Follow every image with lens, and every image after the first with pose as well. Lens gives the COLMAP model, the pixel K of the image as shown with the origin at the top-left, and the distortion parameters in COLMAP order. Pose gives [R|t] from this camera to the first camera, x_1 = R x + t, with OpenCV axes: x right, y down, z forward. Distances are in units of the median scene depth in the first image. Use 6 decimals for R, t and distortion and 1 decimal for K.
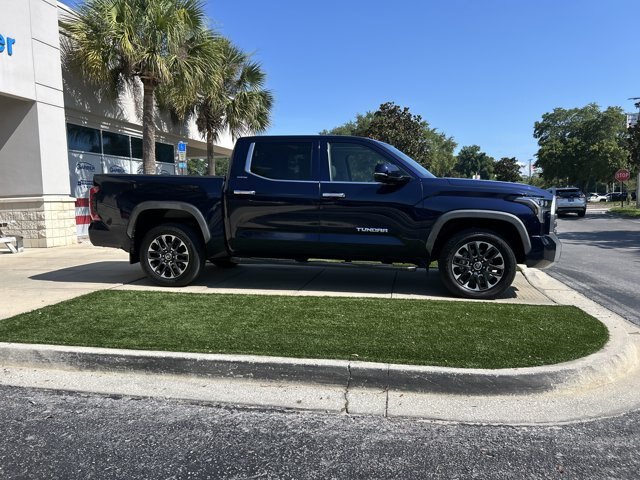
lens RADIAL K [[476.5, 0, 323.1], [0, 476.5, 248.5], [0, 0, 1]] dist [0.049388, -0.049686]
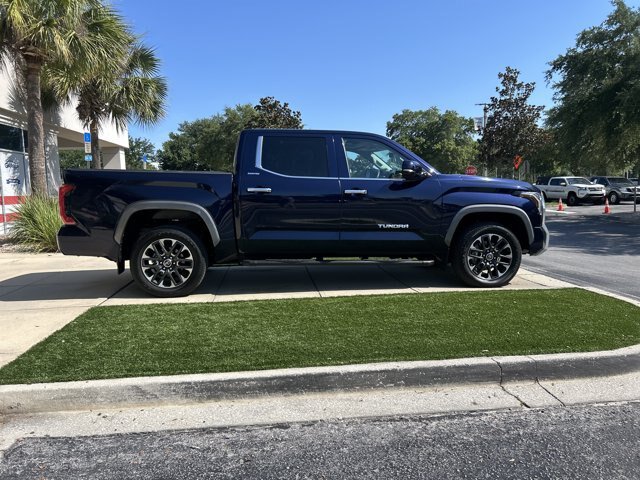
lens RADIAL K [[479.0, 0, 322.6], [0, 479.0, 241.5], [0, 0, 1]] dist [0.049673, -0.049209]
pose [[0.954723, -0.039805, 0.294821, -0.314386], [0.040819, 0.999163, 0.002717, -0.013973], [-0.294682, 0.009441, 0.955549, 0.069978]]
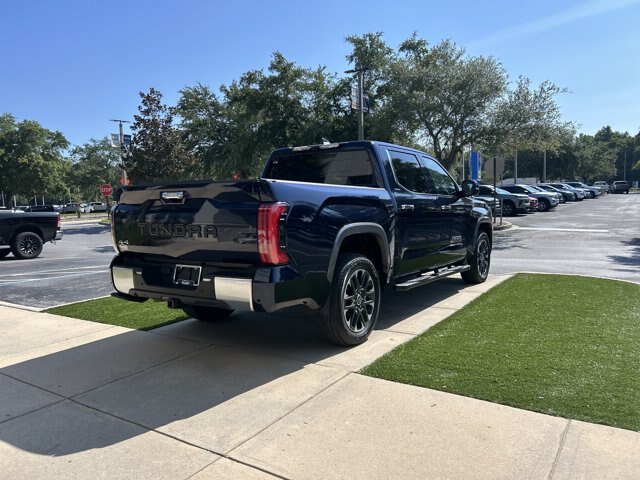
lens RADIAL K [[479.0, 0, 322.6], [0, 479.0, 241.5], [0, 0, 1]] dist [0.049673, -0.049209]
pose [[0.390439, -0.083618, 0.916824, -0.989932], [0.123426, 0.991631, 0.037878, -0.102193], [-0.912318, 0.098371, 0.397491, 0.772717]]
